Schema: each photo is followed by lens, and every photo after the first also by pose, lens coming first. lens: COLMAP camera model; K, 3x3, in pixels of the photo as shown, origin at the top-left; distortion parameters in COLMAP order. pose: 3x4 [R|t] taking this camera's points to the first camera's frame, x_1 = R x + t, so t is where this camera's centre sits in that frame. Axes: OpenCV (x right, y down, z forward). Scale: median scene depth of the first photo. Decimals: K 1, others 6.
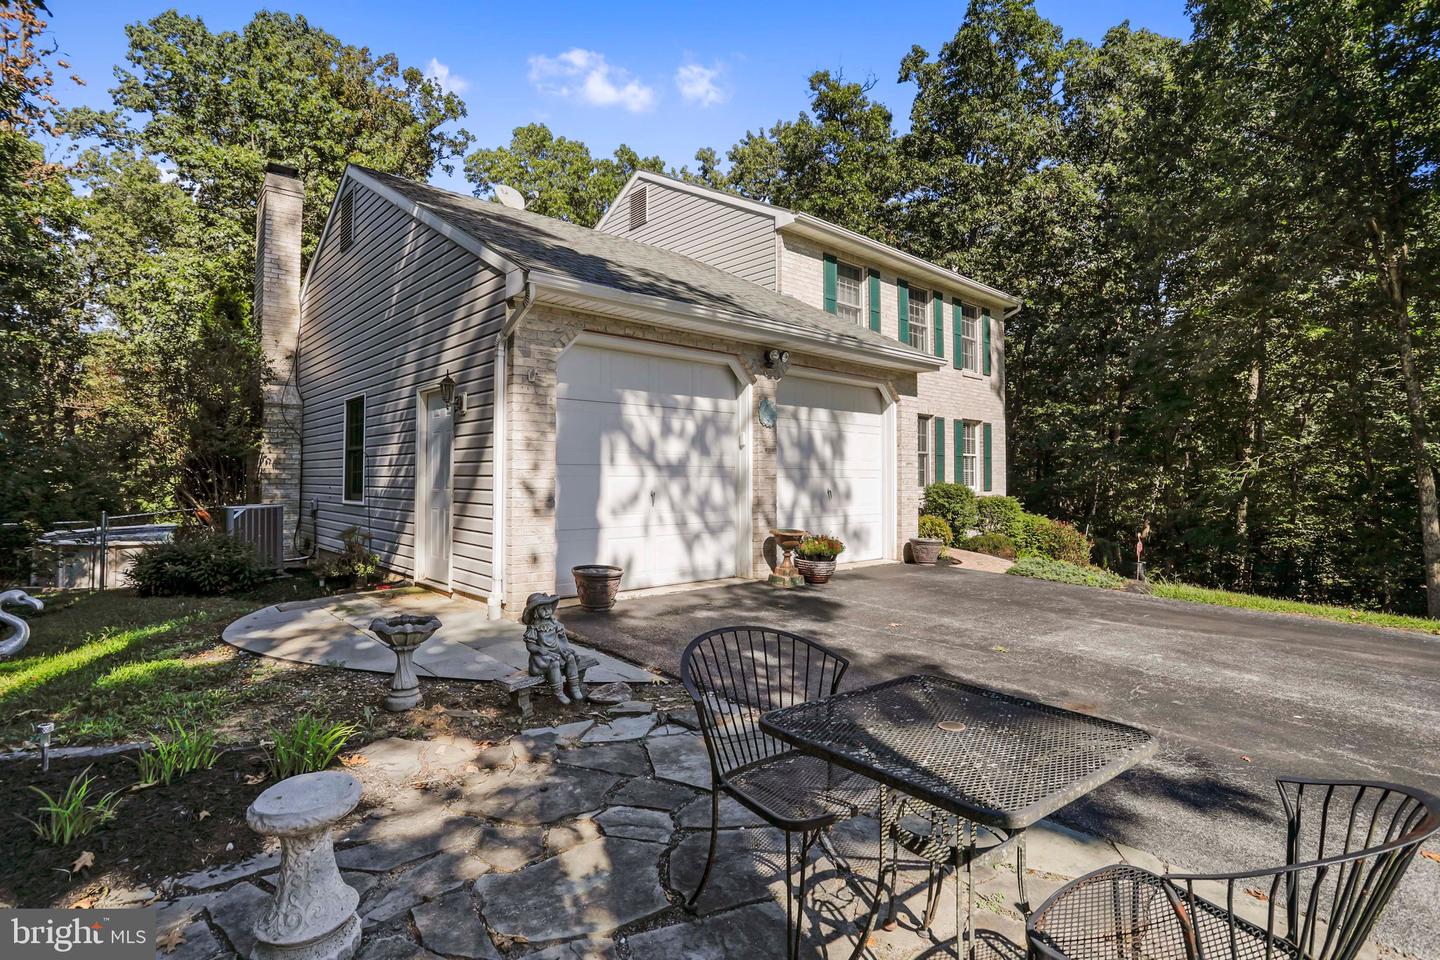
lens RADIAL K [[693.1, 0, 722.9], [0, 693.1, 474.5], [0, 0, 1]] dist [0.002566, 0.001711]
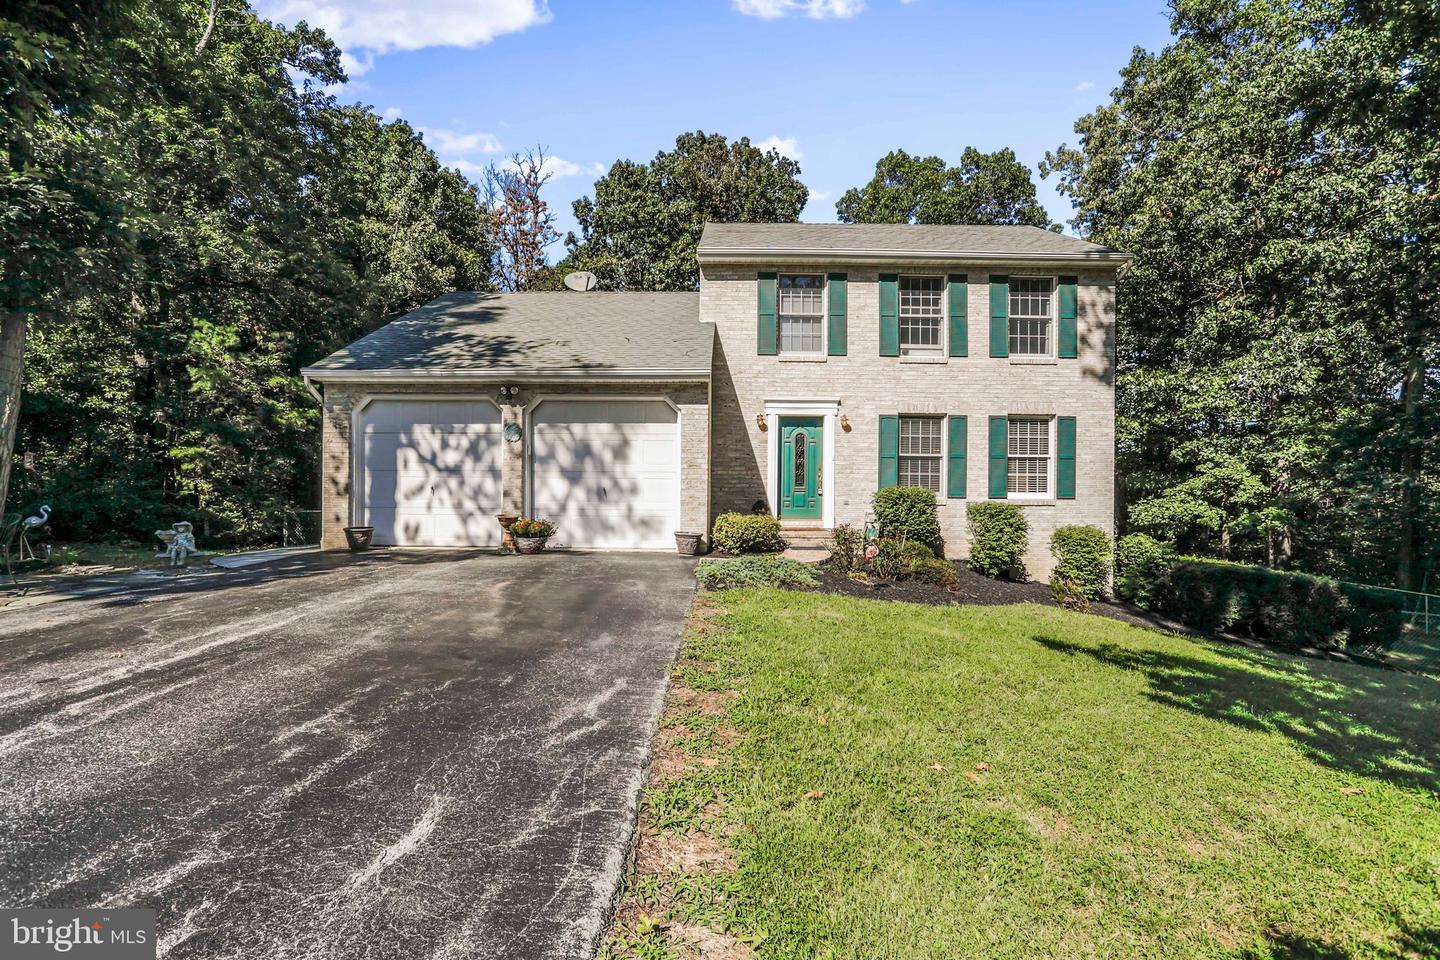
lens RADIAL K [[693.1, 0, 721.9], [0, 693.1, 486.6], [0, 0, 1]] dist [0.002566, 0.001711]
pose [[0.744409, 0.002111, -0.667721, 1.377096], [0.000075, 0.999995, 0.003245, 0.022936], [0.667724, -0.002466, 0.744405, 0.234634]]
